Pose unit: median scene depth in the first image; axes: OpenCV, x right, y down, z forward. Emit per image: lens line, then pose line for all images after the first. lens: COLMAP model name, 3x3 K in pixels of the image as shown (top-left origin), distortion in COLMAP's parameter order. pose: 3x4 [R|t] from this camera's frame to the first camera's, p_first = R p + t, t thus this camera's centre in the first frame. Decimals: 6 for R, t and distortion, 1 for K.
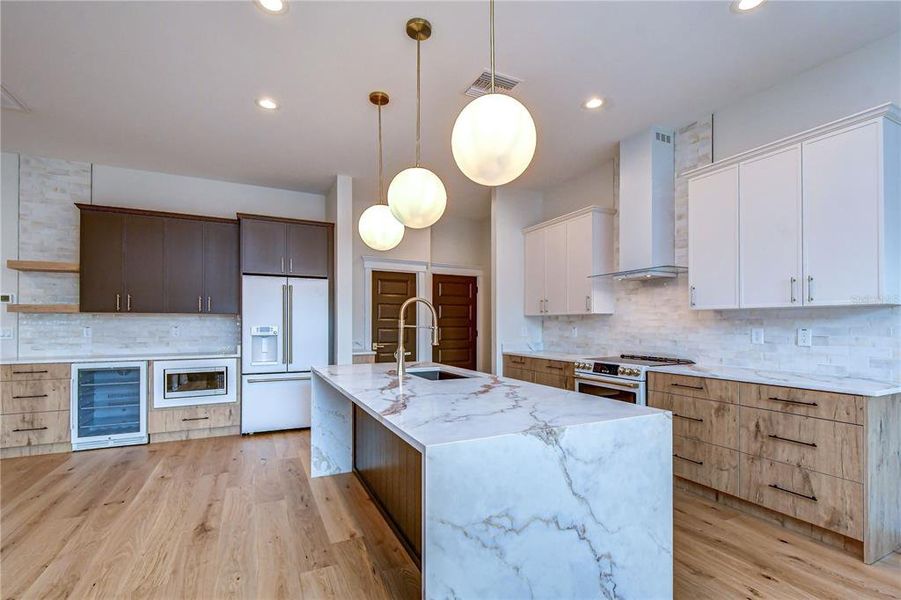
lens RADIAL K [[417.4, 0, 451.0], [0, 417.4, 322.4], [0, 0, 1]] dist [0.001108, 0.000113]
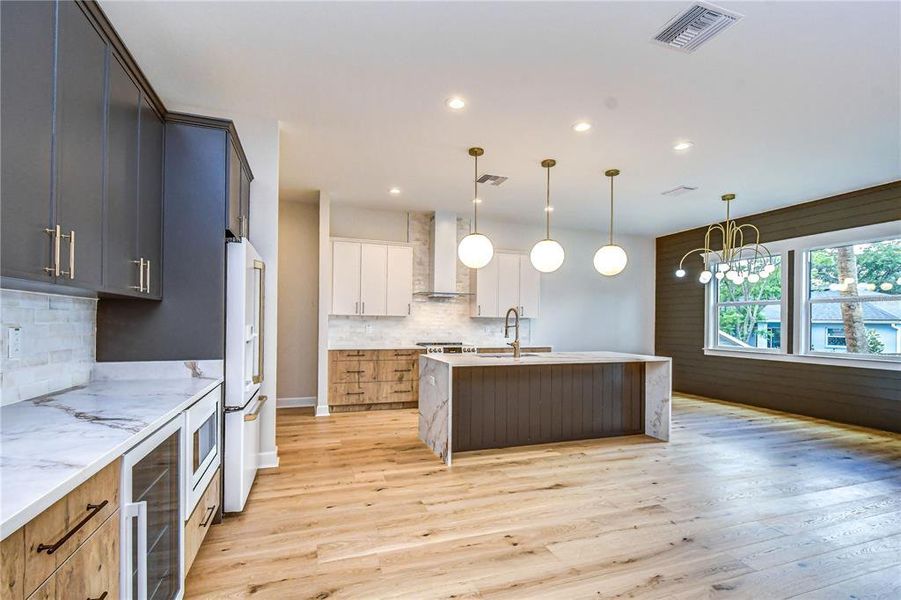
lens RADIAL K [[417.4, 0, 451.0], [0, 417.4, 322.4], [0, 0, 1]] dist [0.001108, 0.000113]
pose [[0.104384, 0.006105, 0.994518, -1.251752], [-0.012622, 0.999909, -0.004813, 0.007711], [-0.994457, -0.012051, 0.104451, 0.793381]]
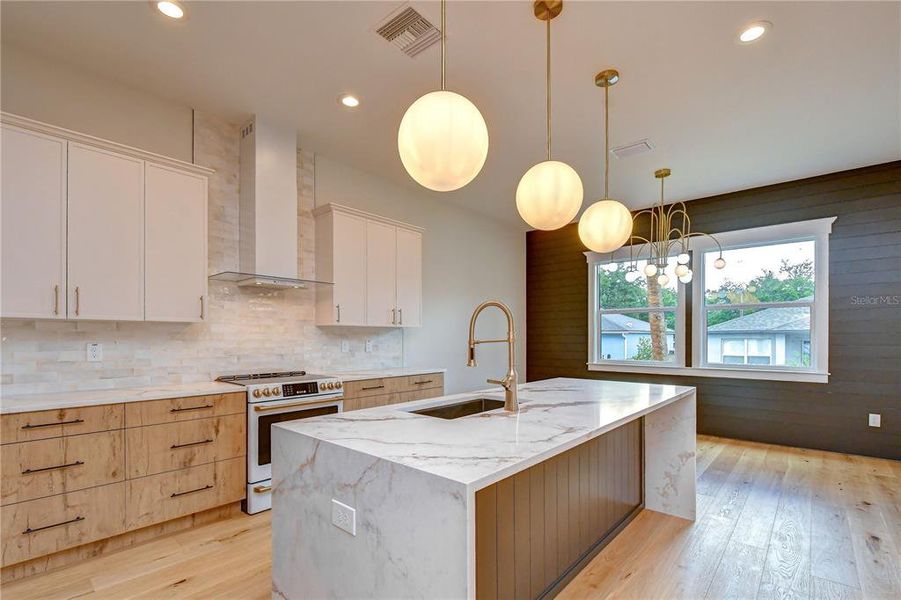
lens RADIAL K [[433.9, 0, 450.9], [0, 433.9, 337.0], [0, 0, 1]] dist [-0.005557, -0.001331]
pose [[-0.398885, 0.003633, 0.916994, -0.552876], [0.000378, 0.999993, -0.003797, 0.006533], [-0.917001, -0.001168, -0.398883, 1.025541]]
